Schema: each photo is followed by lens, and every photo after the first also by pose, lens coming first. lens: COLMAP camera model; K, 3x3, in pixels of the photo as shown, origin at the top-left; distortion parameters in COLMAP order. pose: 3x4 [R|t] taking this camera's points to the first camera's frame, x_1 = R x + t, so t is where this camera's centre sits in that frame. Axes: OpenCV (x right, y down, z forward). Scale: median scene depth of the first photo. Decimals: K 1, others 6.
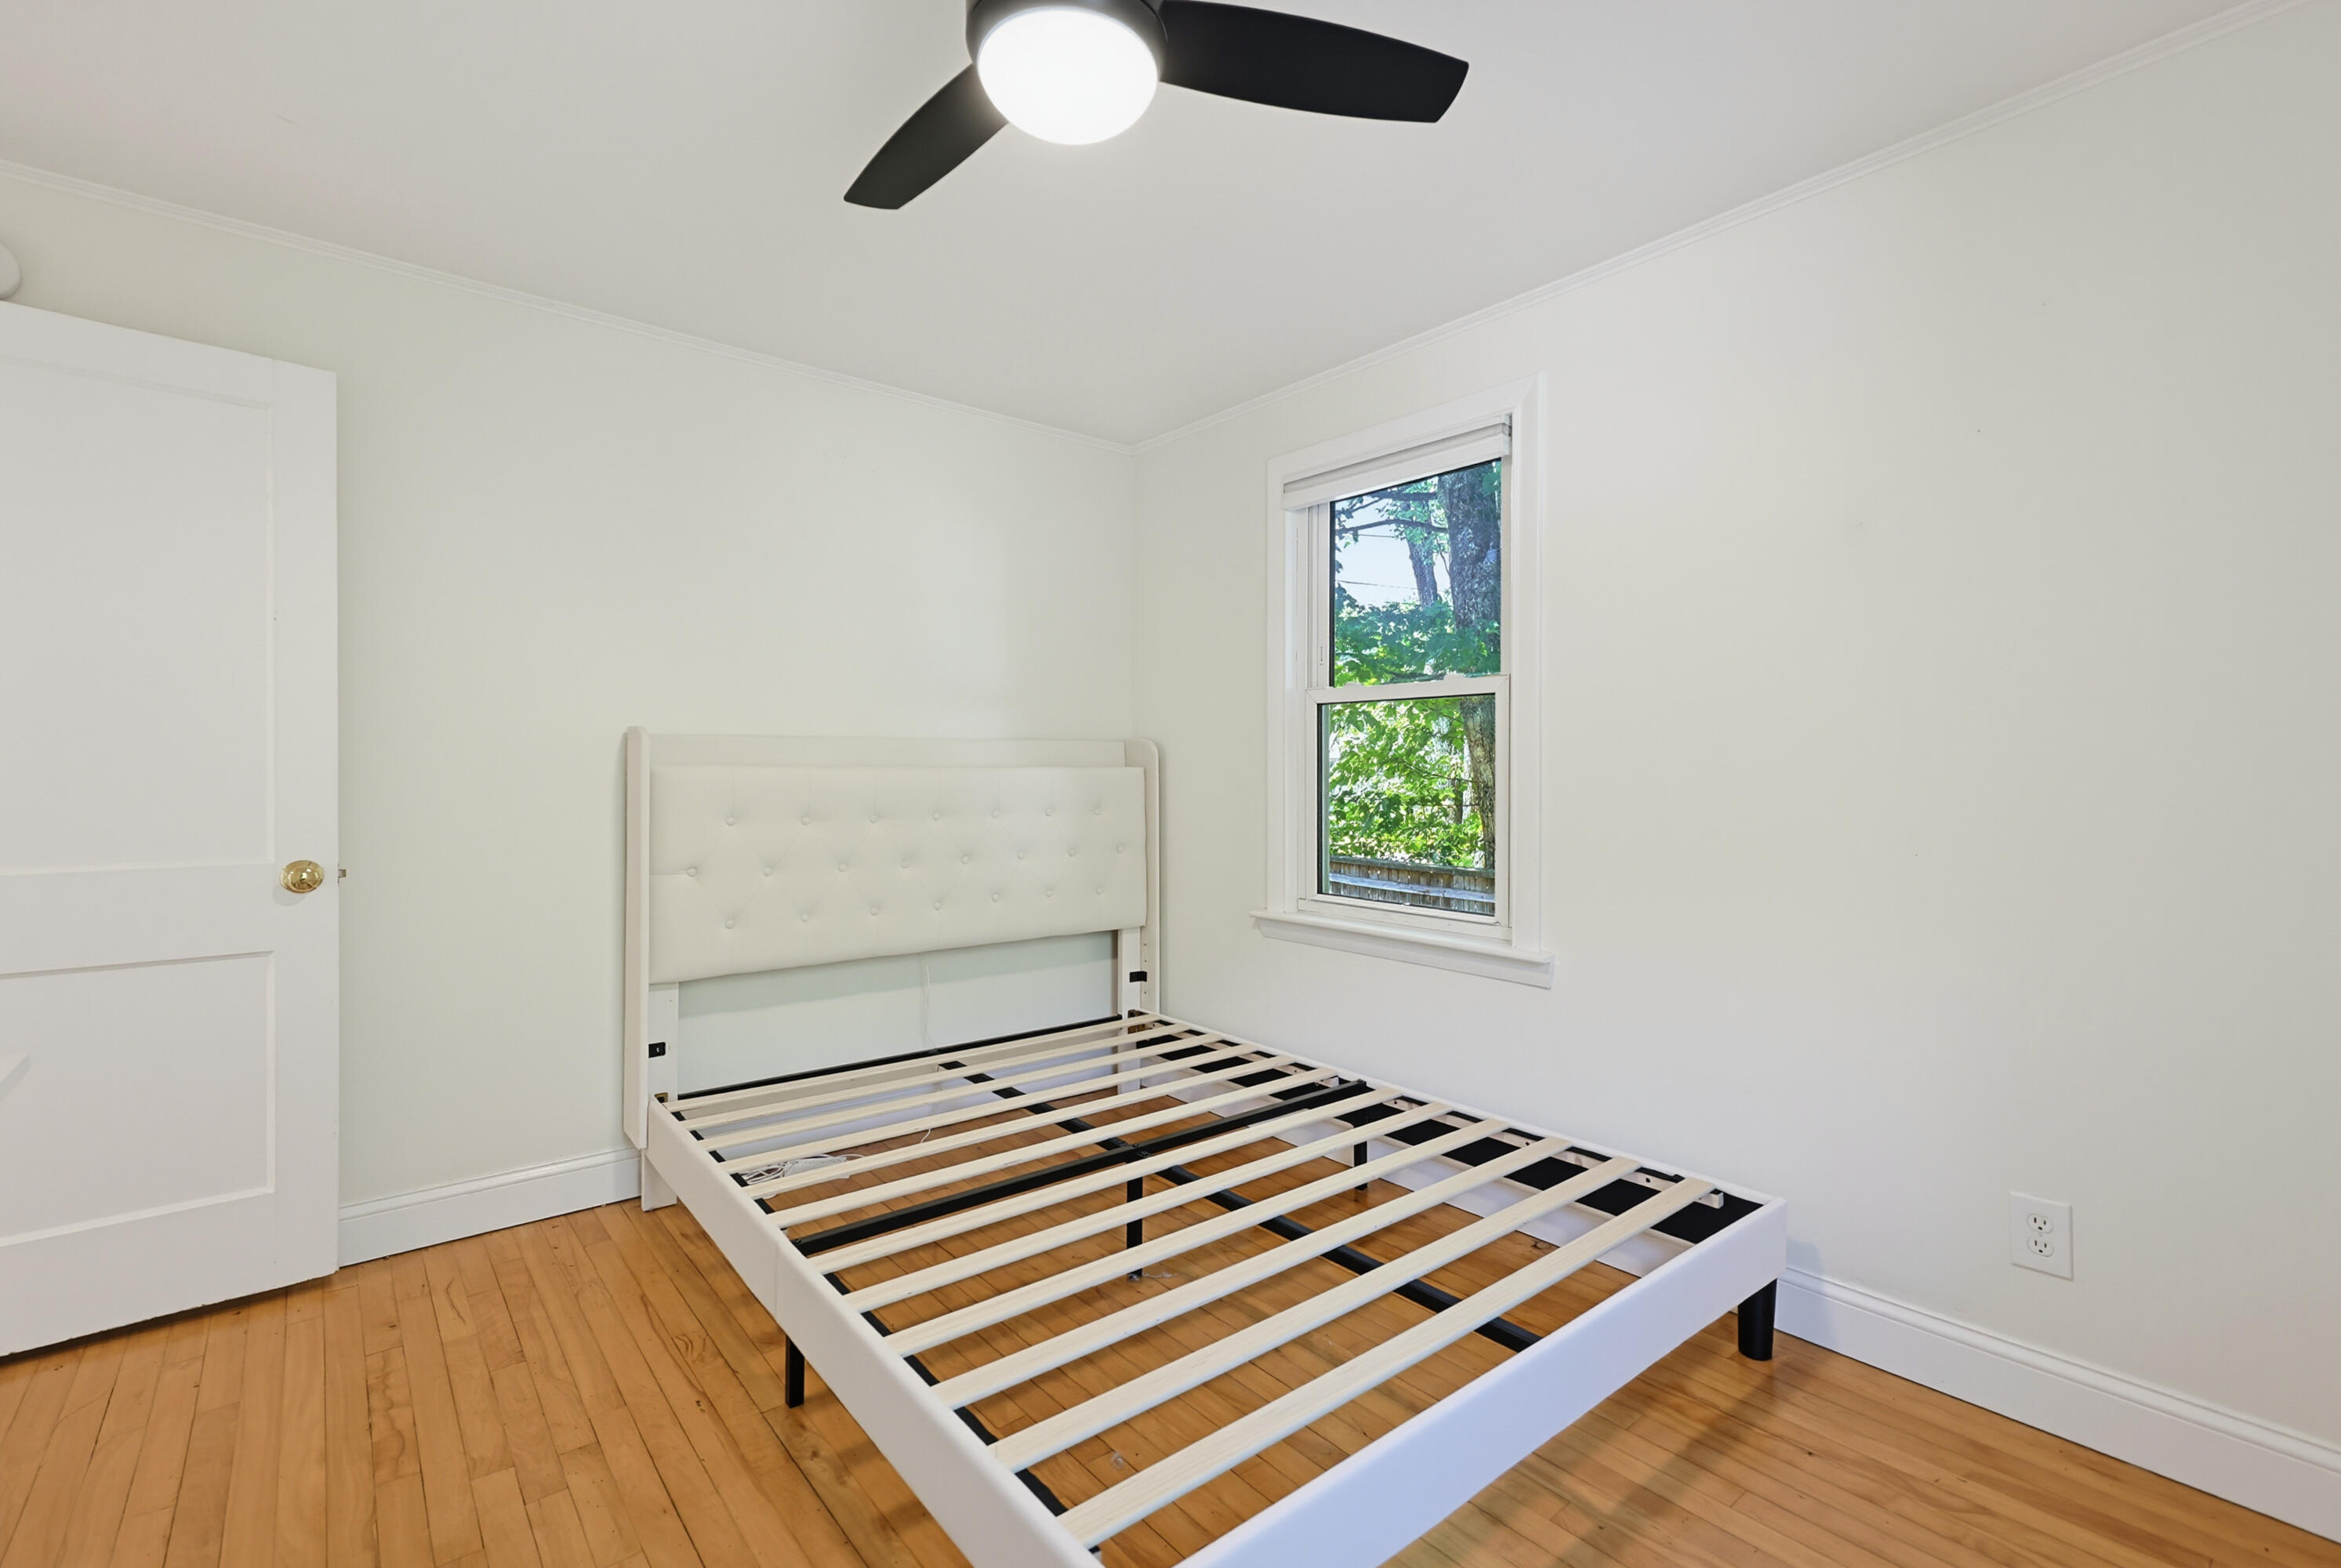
lens RADIAL K [[1041.6, 0, 1171.4], [0, 1041.6, 775.4], [0, 0, 1]] dist [0.000301, 0.000018]
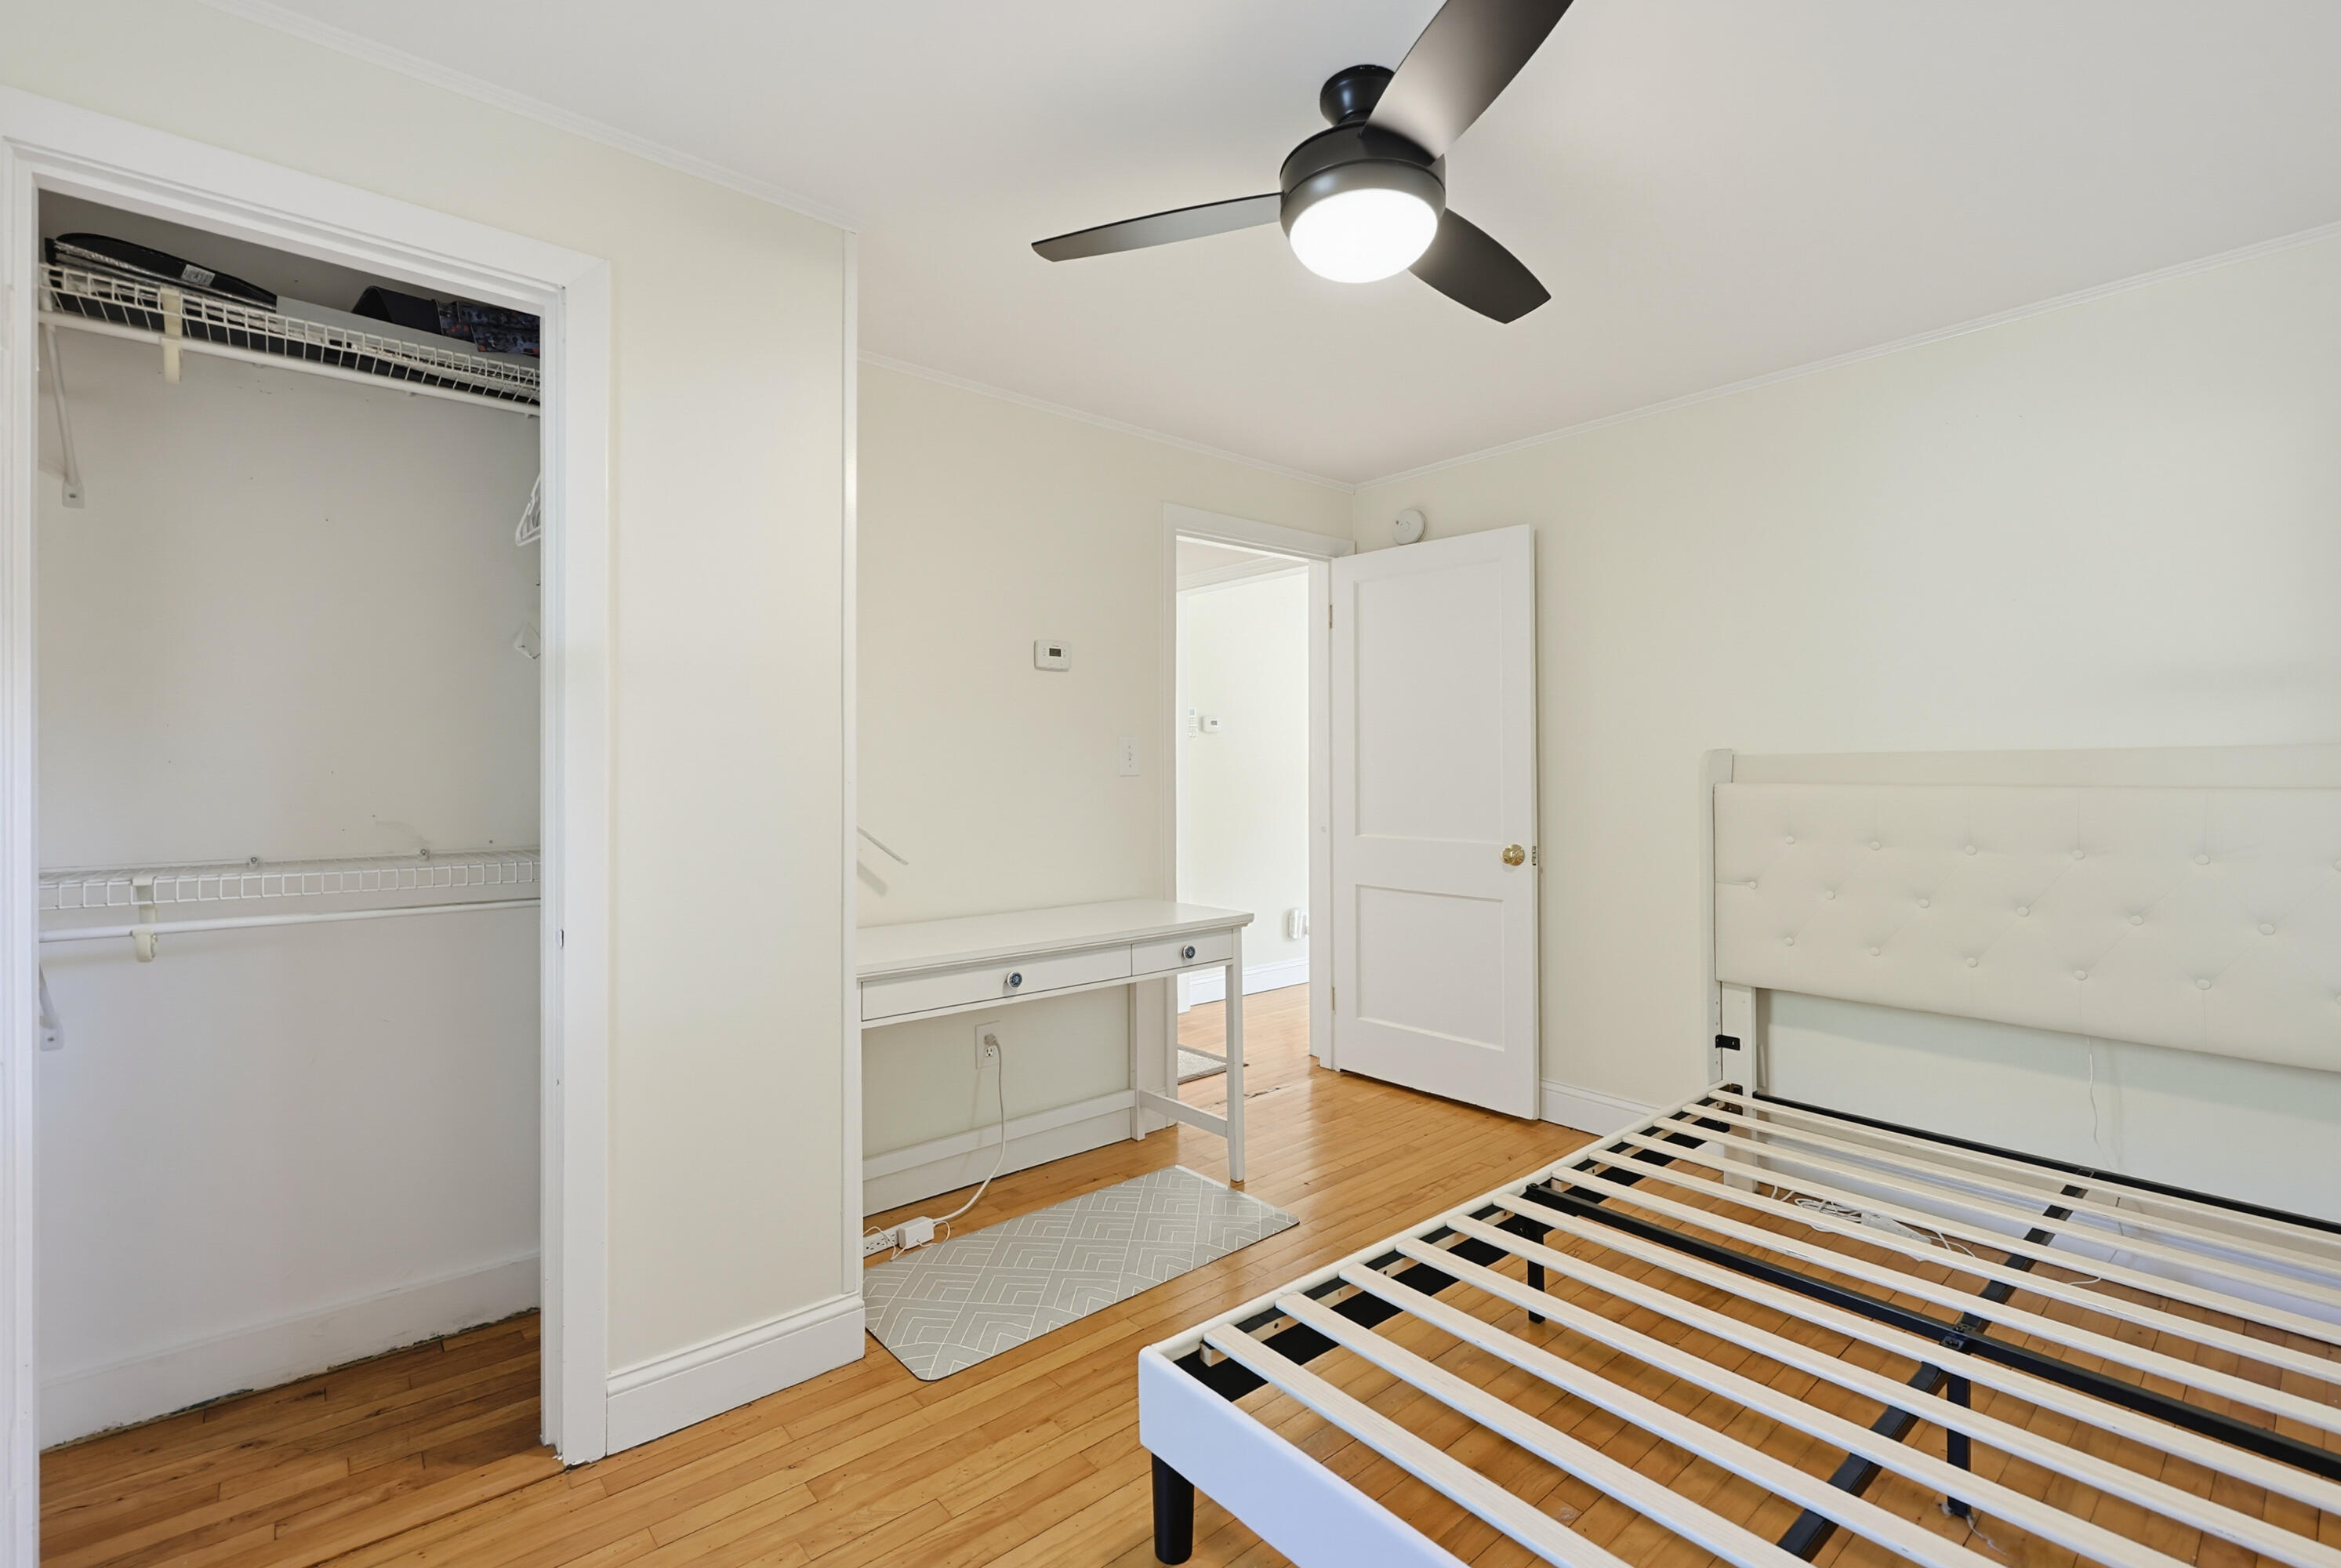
lens RADIAL K [[991.9, 0, 1152.2], [0, 991.9, 800.5], [0, 0, 1]] dist [-0.002727, -0.000327]
pose [[0.008552, 0.026400, -0.999615, 0.534800], [-0.002002, 0.999650, 0.026384, -0.018740], [0.999961, 0.001775, 0.008602, 0.378950]]
